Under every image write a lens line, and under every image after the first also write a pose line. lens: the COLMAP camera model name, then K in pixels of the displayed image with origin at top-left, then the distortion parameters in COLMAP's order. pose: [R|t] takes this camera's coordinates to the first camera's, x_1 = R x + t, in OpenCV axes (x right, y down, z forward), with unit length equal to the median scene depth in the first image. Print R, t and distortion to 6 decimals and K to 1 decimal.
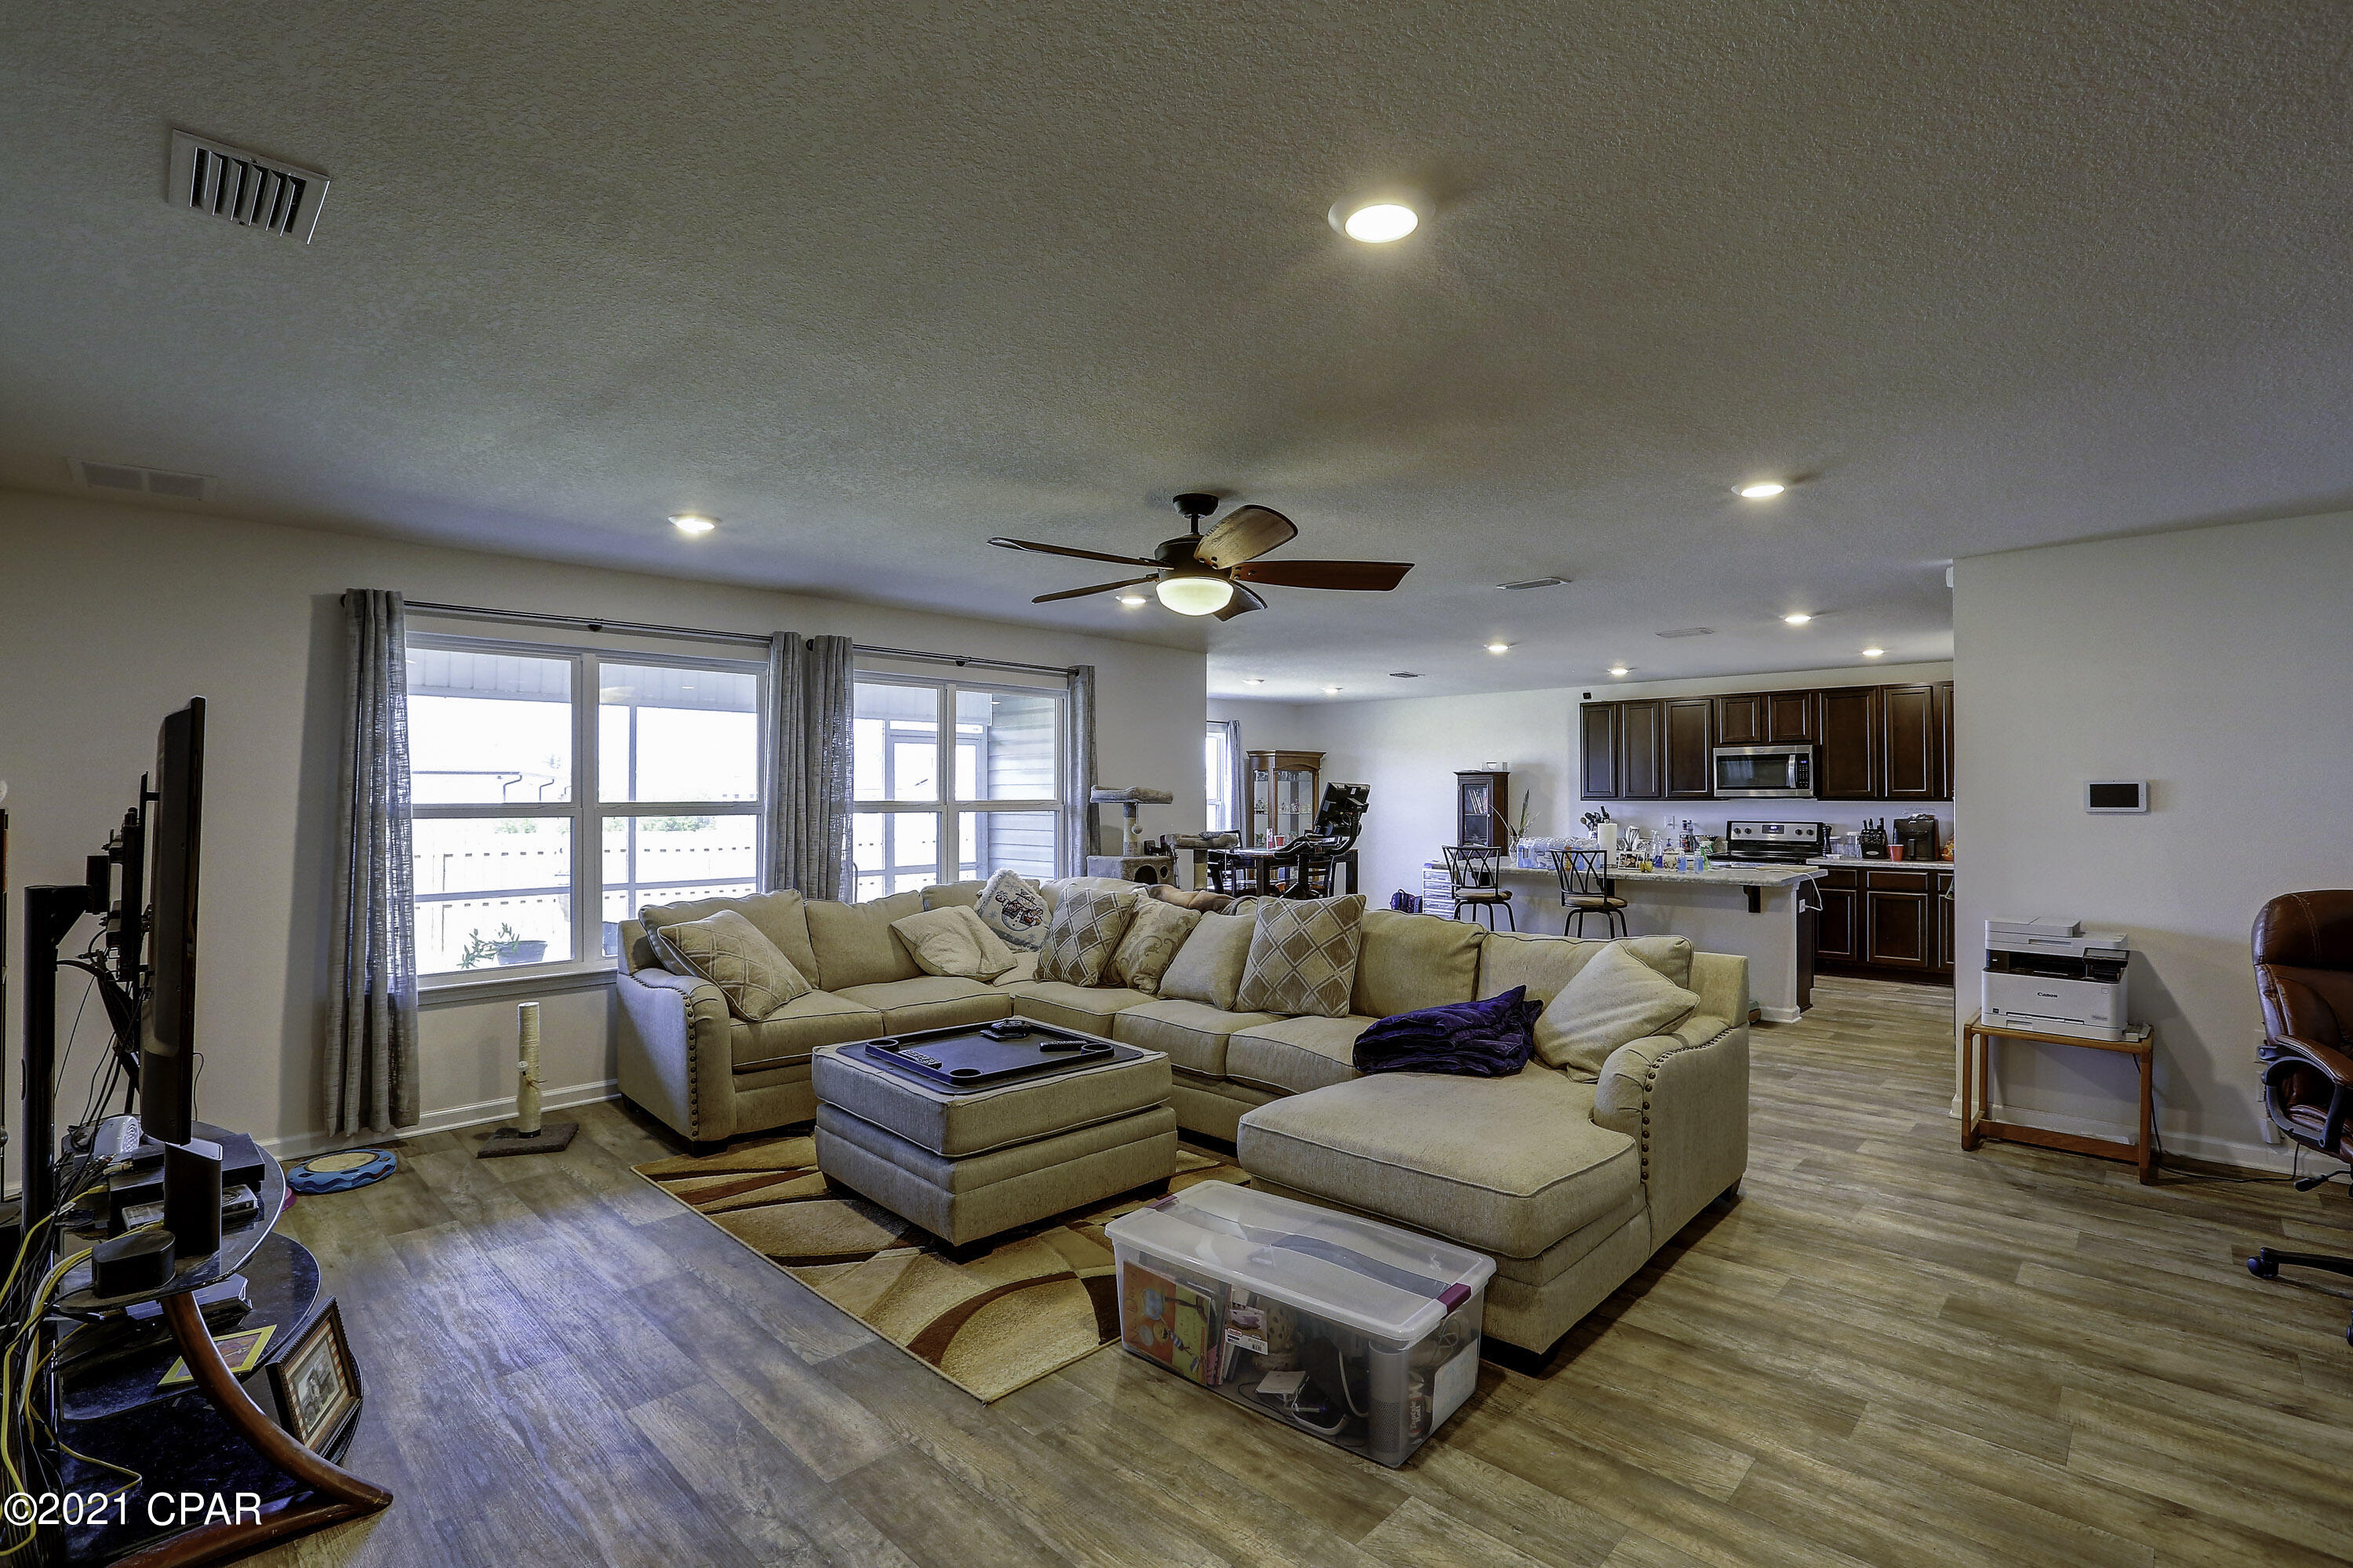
lens RADIAL K [[1078.6, 0, 1169.4], [0, 1078.6, 783.2], [0, 0, 1]] dist [-0.045062, 0.012367]
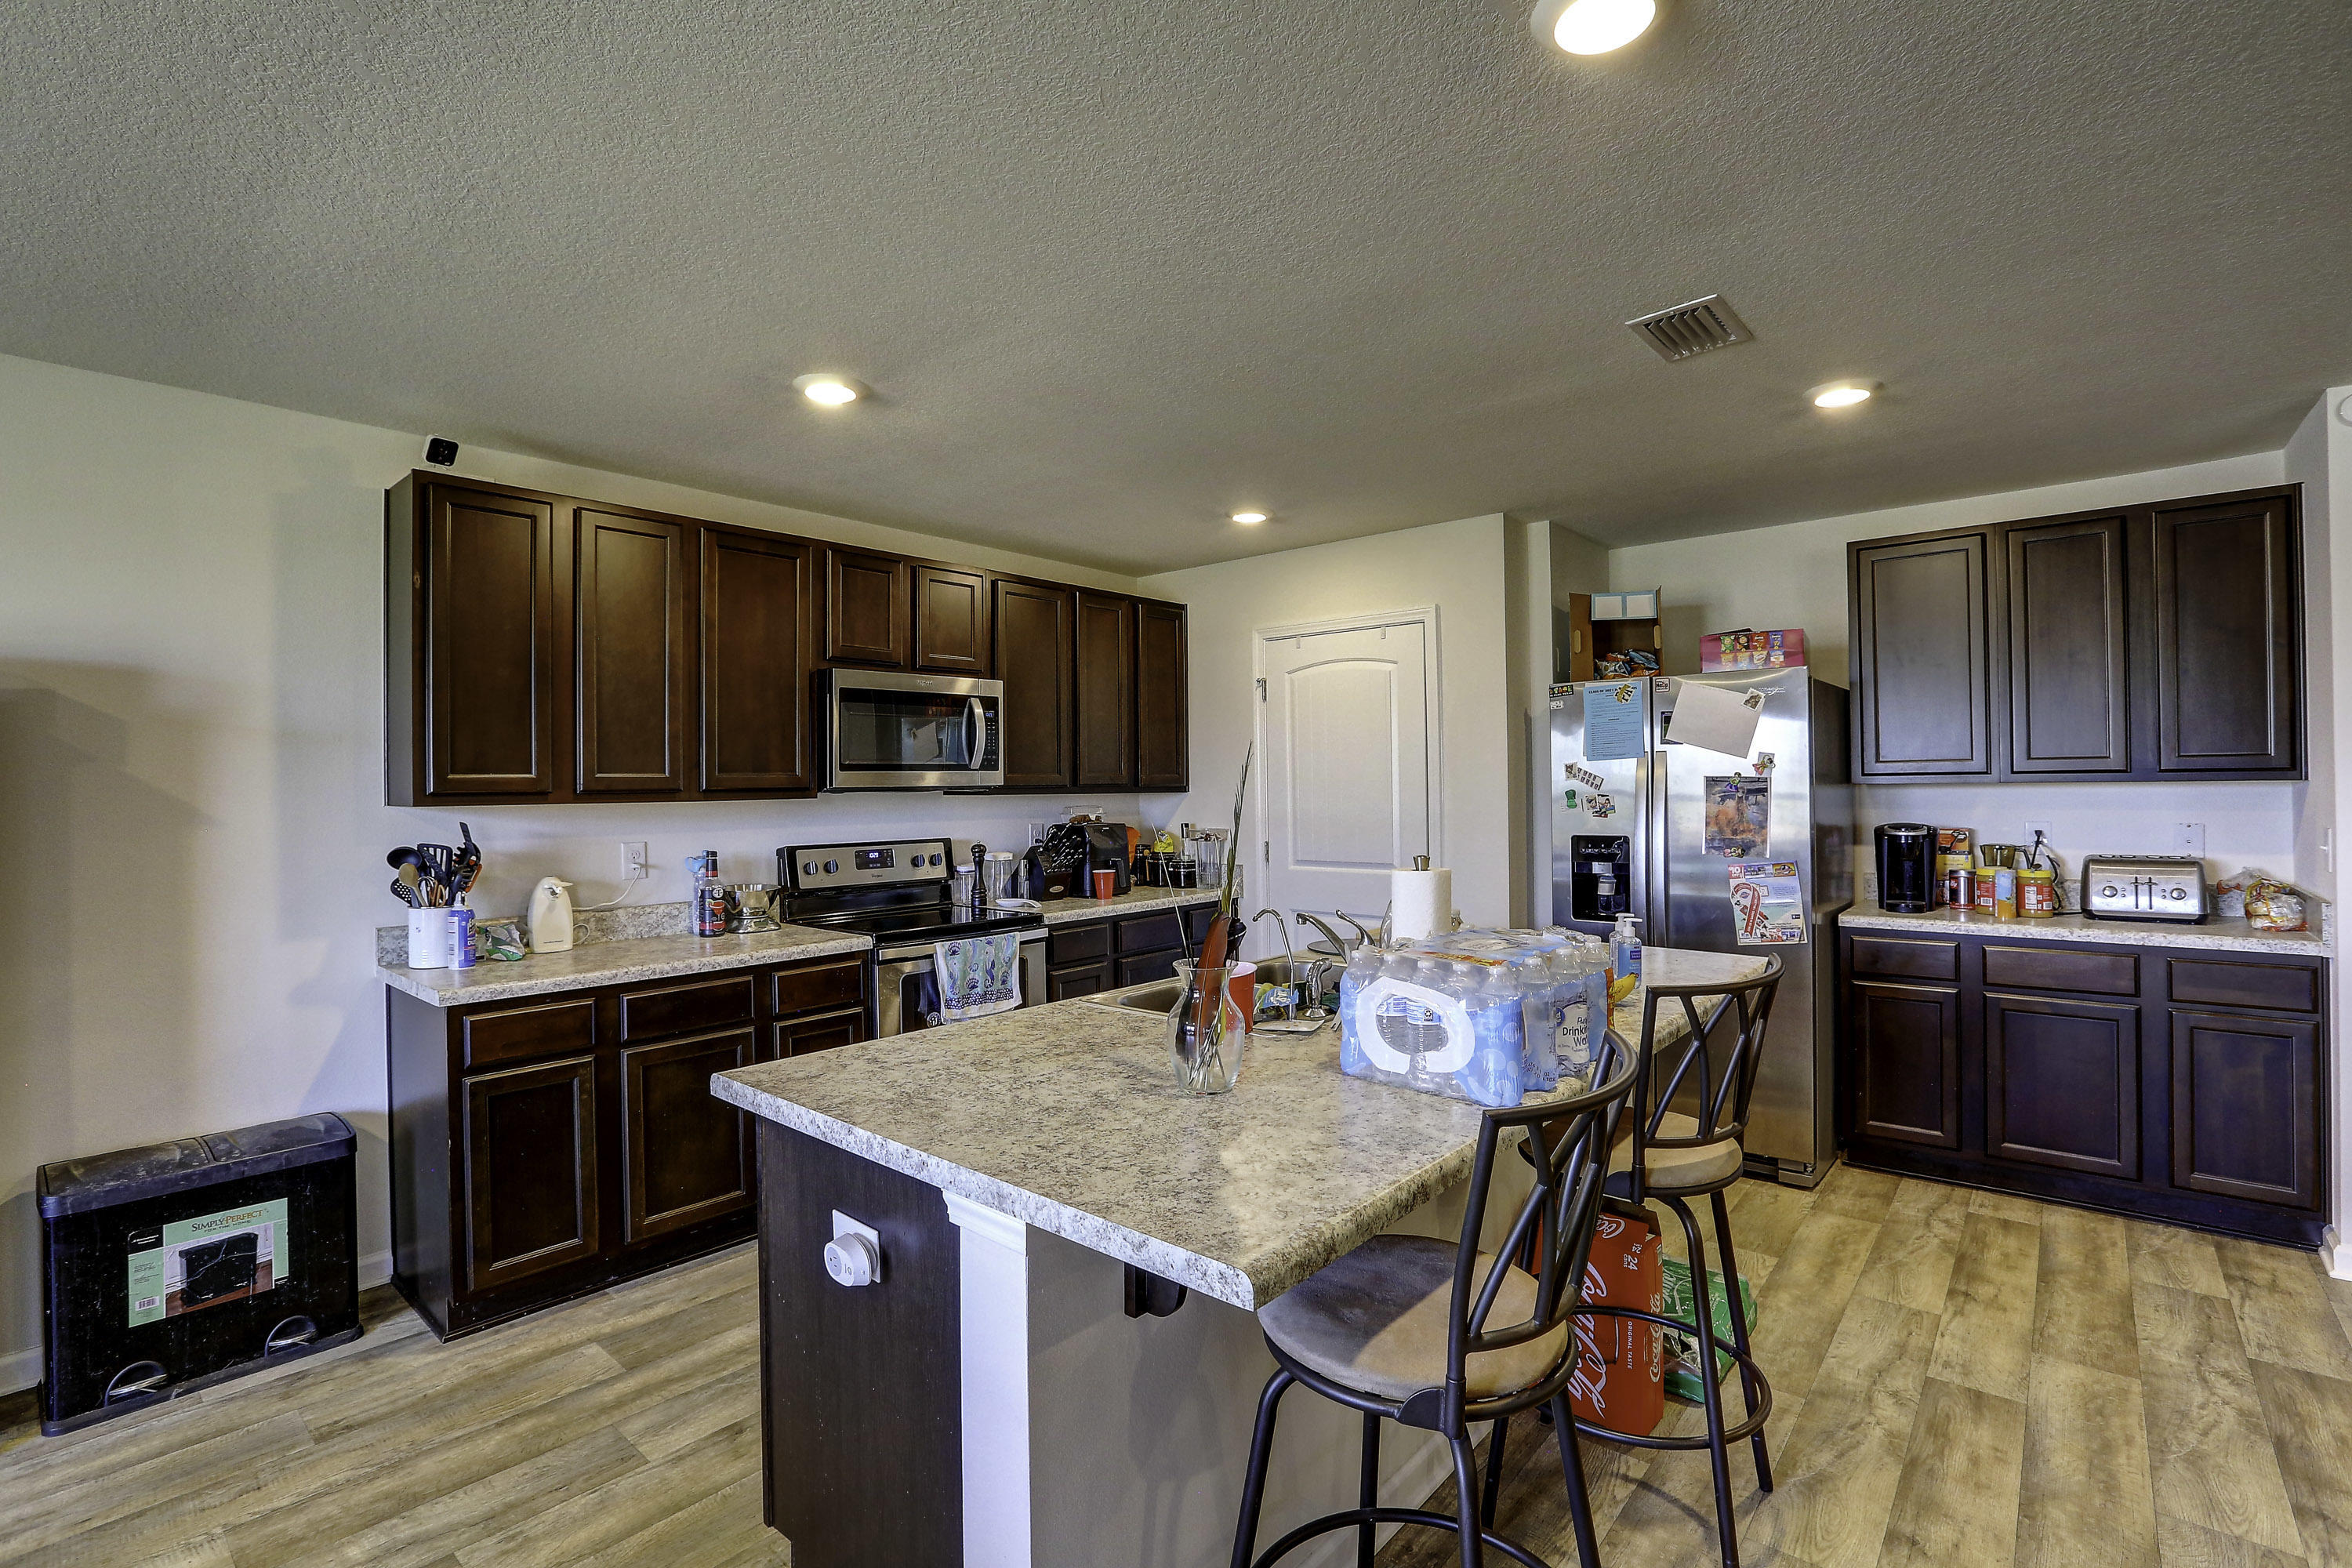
lens RADIAL K [[1078.1, 0, 1179.7], [0, 1078.1, 780.0], [0, 0, 1]] dist [-0.045062, 0.012367]
pose [[-0.061840, 0.006048, 0.998068, 0.110511], [0.001428, 0.999981, -0.005971, 0.013775], [-0.998085, 0.001056, -0.061847, 1.024552]]
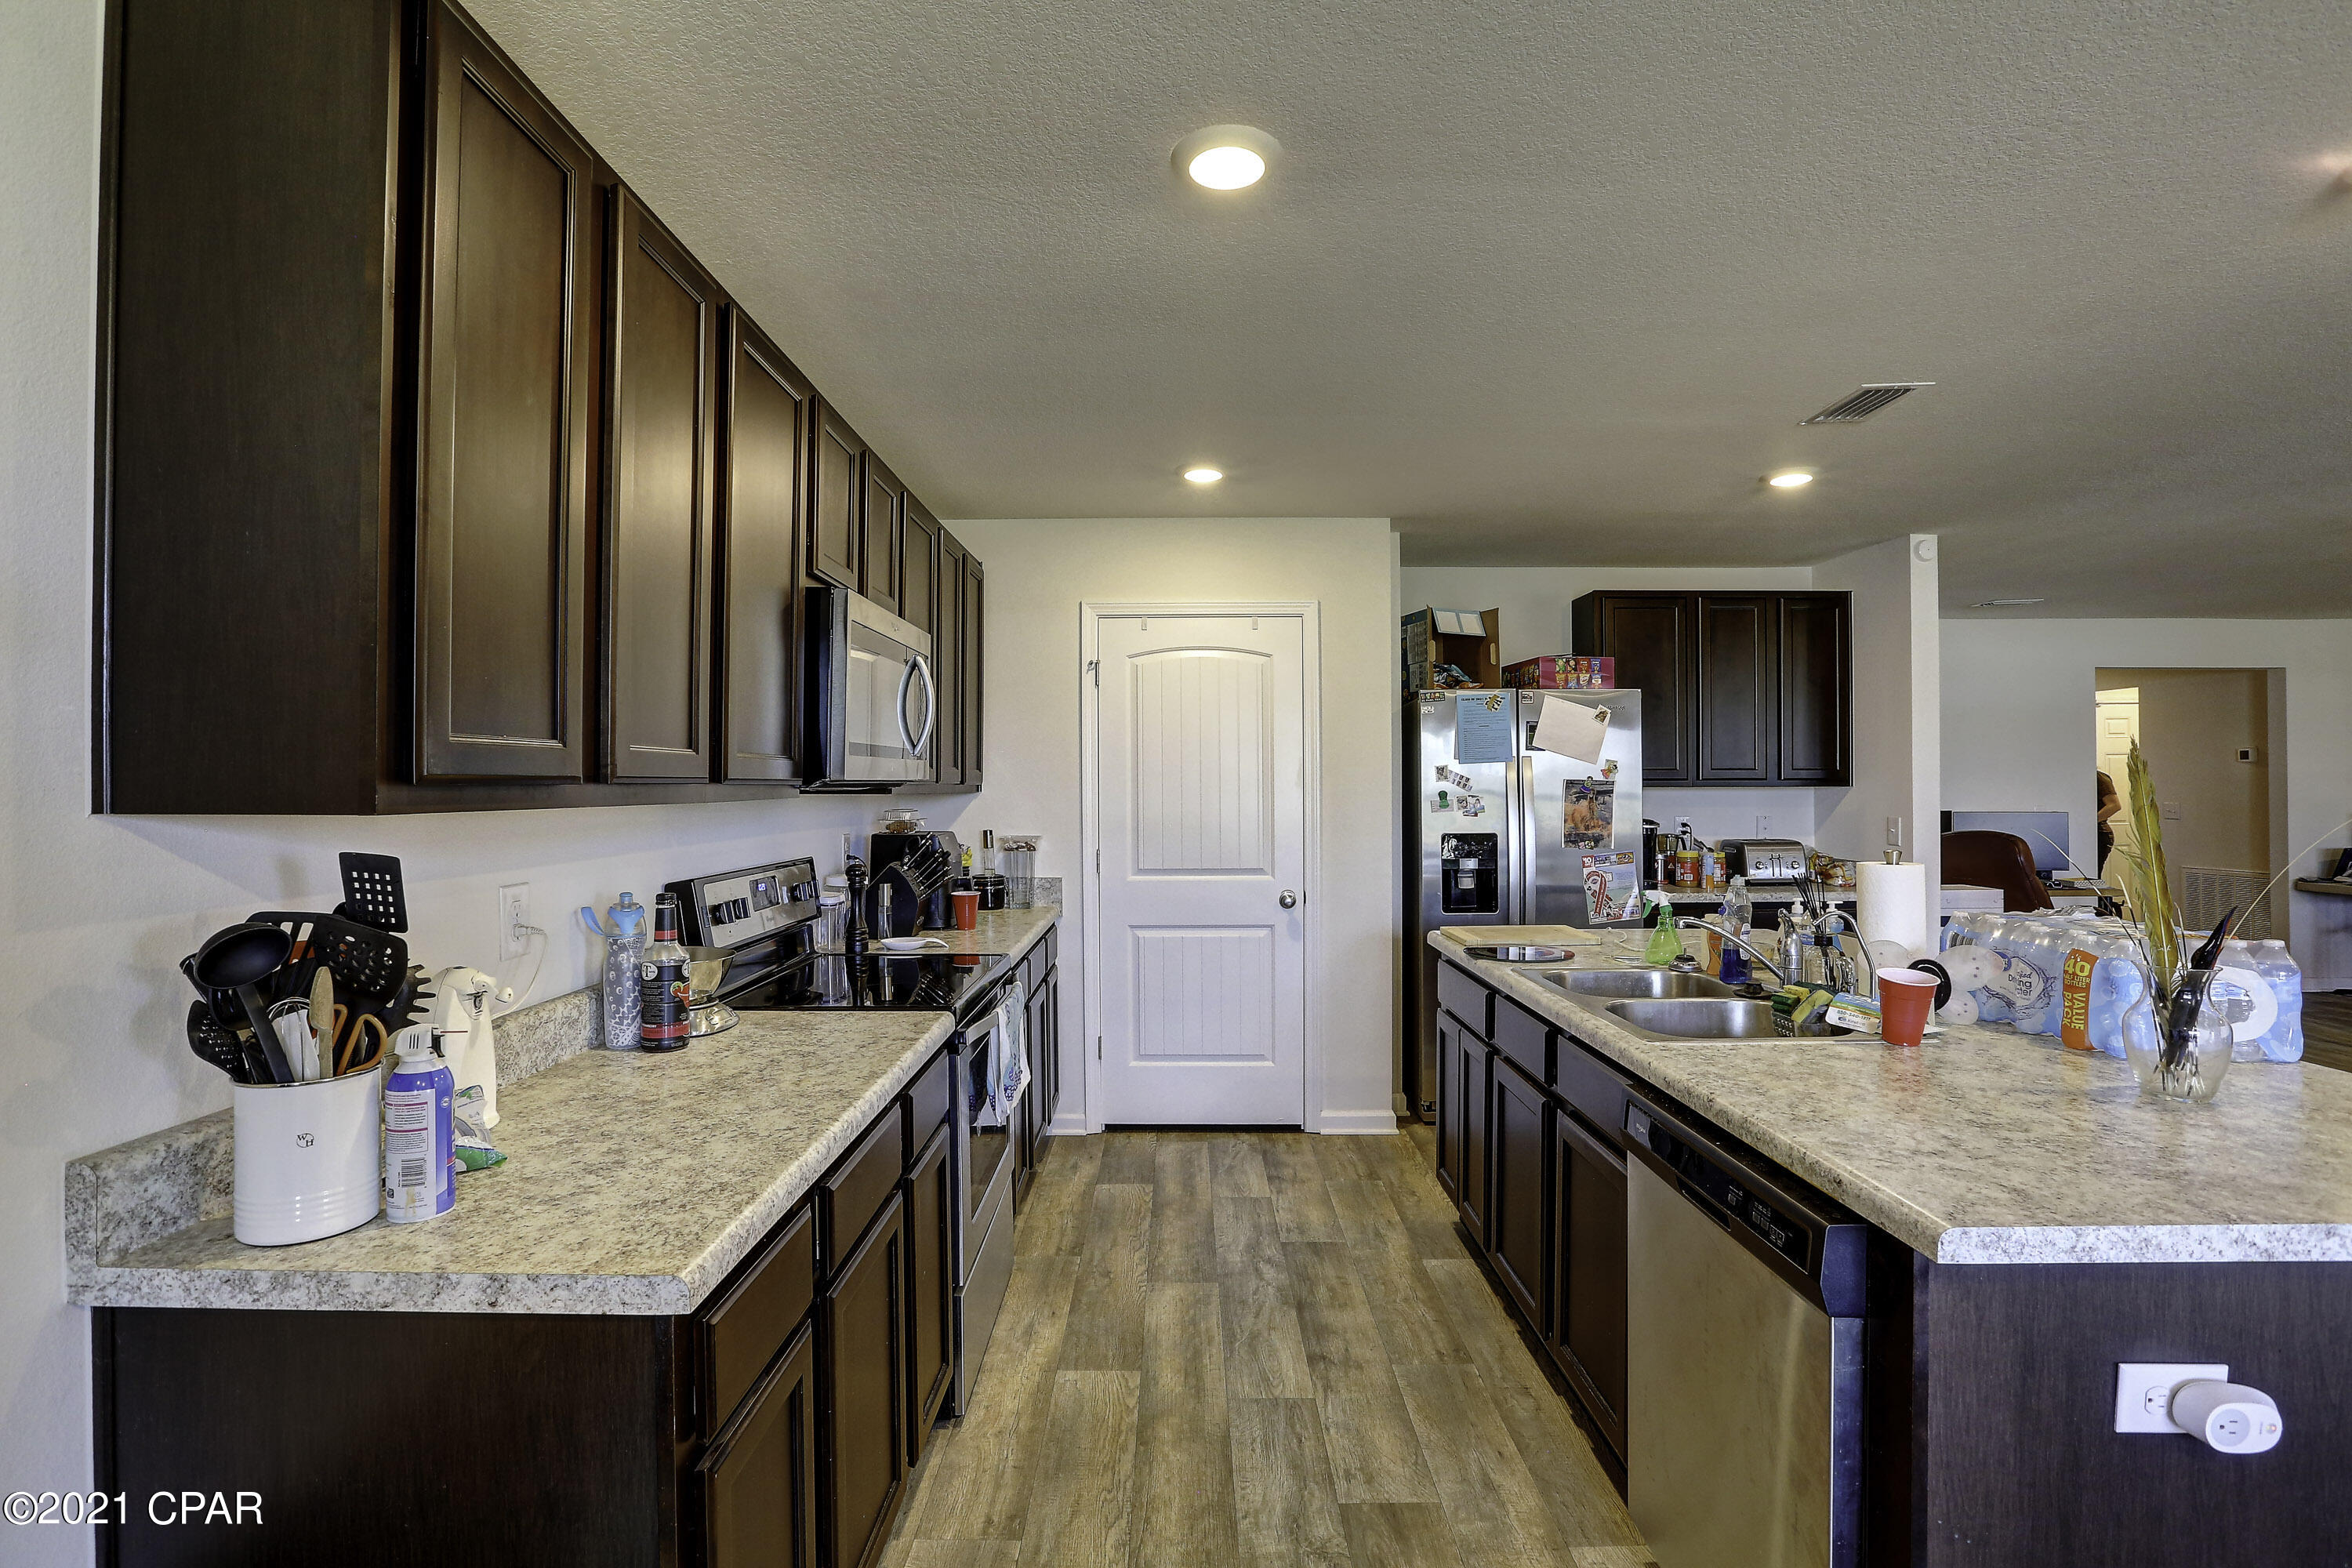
lens RADIAL K [[1078.1, 0, 1179.6], [0, 1078.1, 767.9], [0, 0, 1]] dist [-0.045062, 0.012367]
pose [[-0.698209, 0.012511, 0.715784, 0.315730], [-0.004595, 0.999748, -0.021956, 0.016675], [-0.715879, -0.018619, -0.697976, 1.284394]]
